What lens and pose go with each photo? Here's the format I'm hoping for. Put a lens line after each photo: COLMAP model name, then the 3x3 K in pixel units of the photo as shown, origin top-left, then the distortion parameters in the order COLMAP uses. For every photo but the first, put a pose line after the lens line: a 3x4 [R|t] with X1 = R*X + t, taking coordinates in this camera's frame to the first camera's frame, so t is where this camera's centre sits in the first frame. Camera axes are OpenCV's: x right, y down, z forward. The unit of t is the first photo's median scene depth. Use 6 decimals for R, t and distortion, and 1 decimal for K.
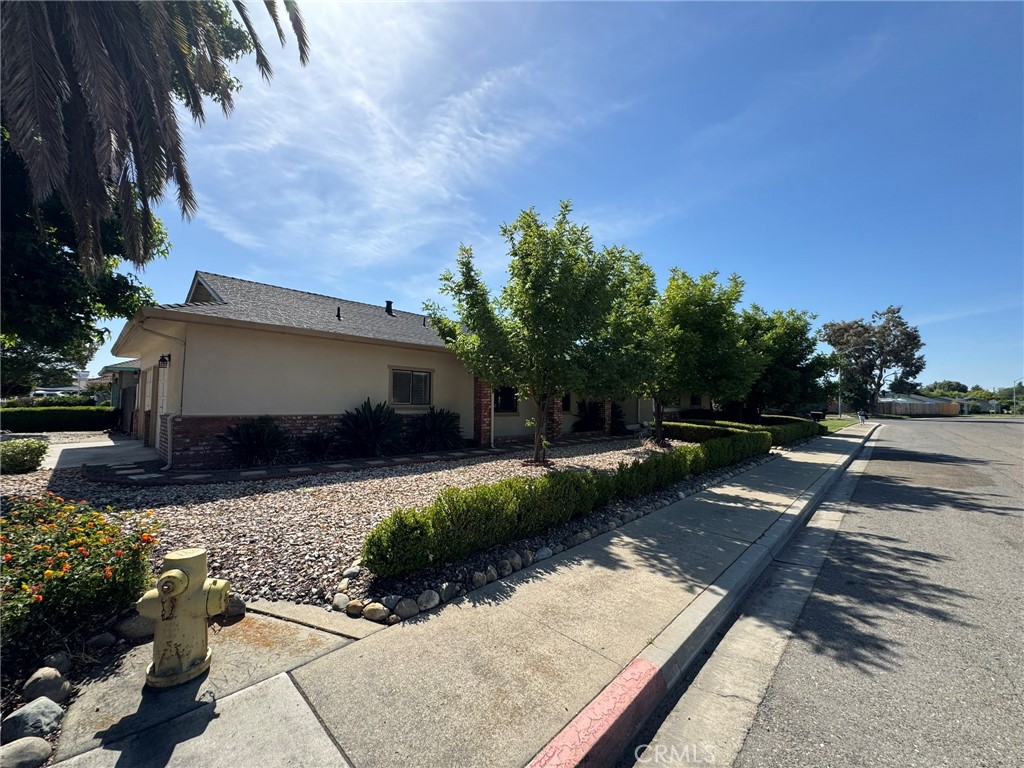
lens RADIAL K [[406.5, 0, 510.4], [0, 406.5, 382.7], [0, 0, 1]] dist [-0.003106, 0.000010]
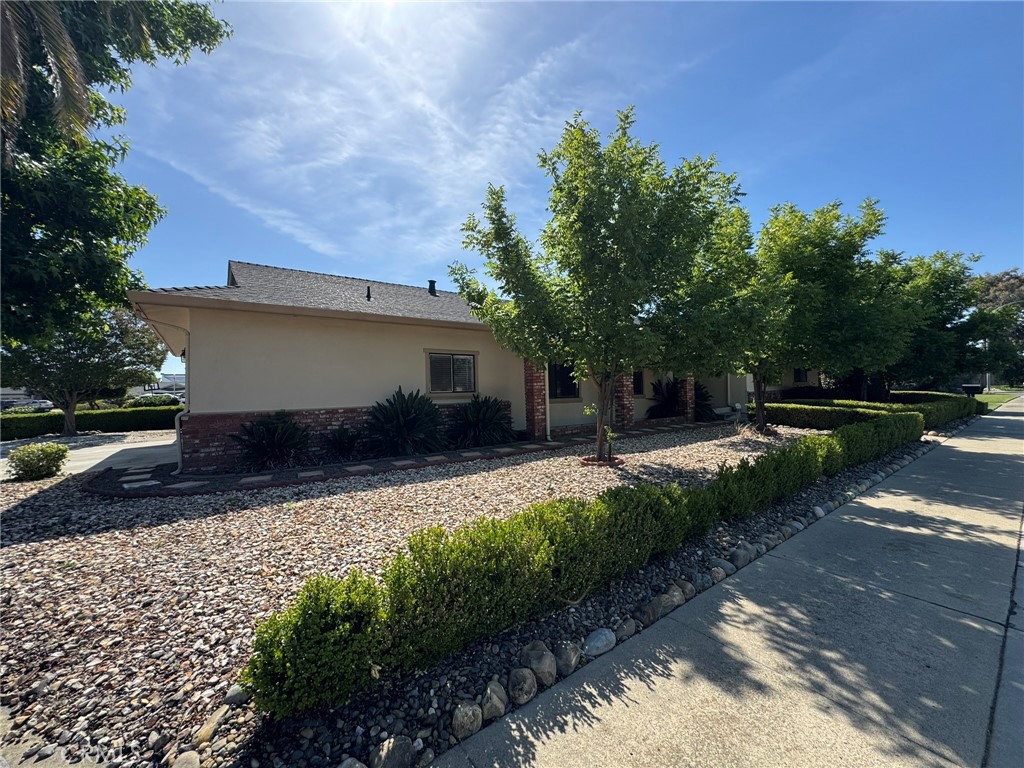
lens RADIAL K [[406.5, 0, 510.4], [0, 406.5, 382.7], [0, 0, 1]] dist [-0.003106, 0.000010]
pose [[0.984551, -0.040316, -0.170392, 0.036946], [0.045527, 0.998604, 0.026788, 0.020008], [0.169075, -0.034131, 0.985012, 0.228398]]
